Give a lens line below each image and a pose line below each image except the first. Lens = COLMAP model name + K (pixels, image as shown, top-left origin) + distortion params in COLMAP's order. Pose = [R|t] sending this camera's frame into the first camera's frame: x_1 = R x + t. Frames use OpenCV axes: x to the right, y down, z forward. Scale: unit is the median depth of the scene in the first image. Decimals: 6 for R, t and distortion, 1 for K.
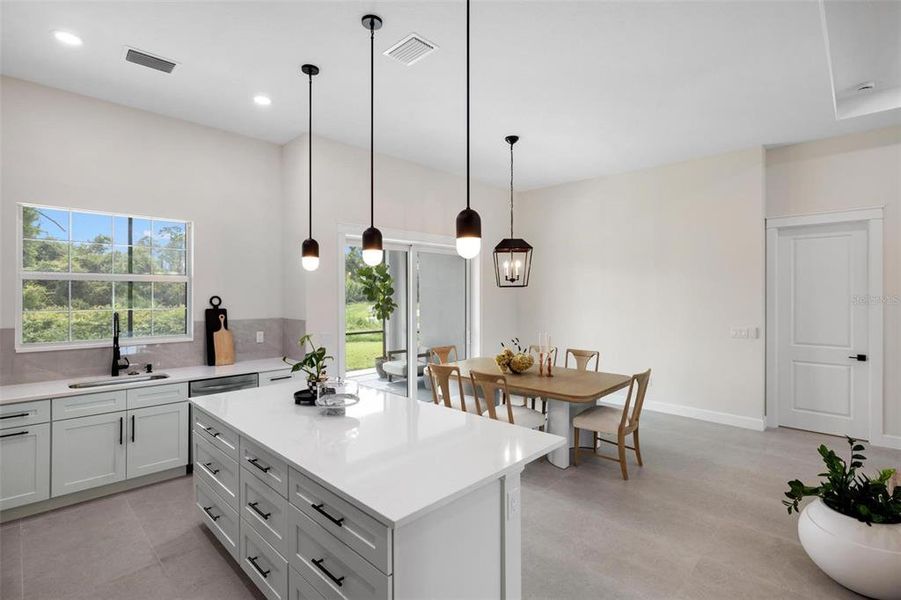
lens RADIAL K [[425.6, 0, 450.9], [0, 425.6, 293.5], [0, 0, 1]] dist [-0.003964, -0.000351]
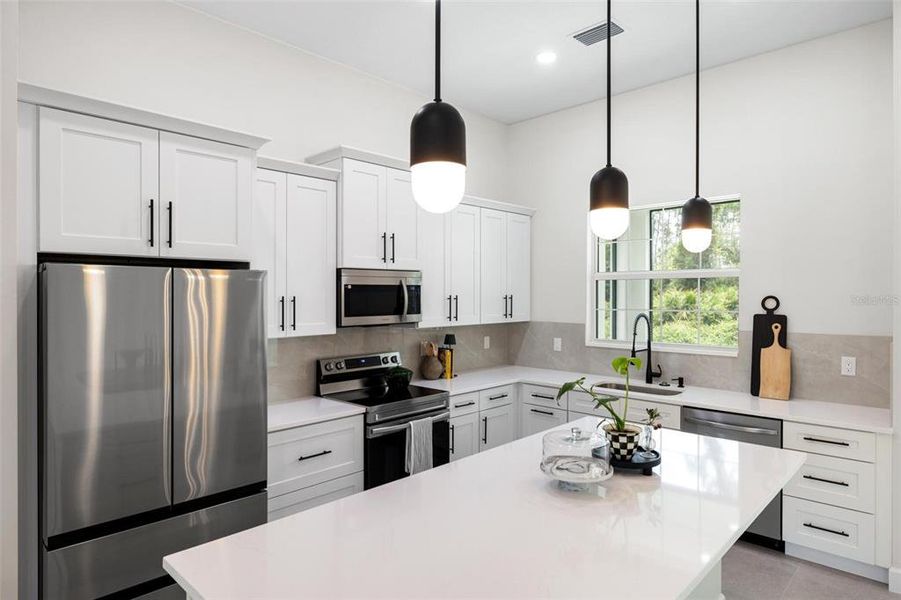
lens RADIAL K [[526.6, 0, 450.5], [0, 526.6, 300.0], [0, 0, 1]] dist [-0.014905, -0.000353]
pose [[0.003673, 0.009510, -0.999948, 0.271021], [0.004279, 0.999945, 0.009525, 0.002316], [0.999984, -0.004314, 0.003632, 0.461249]]
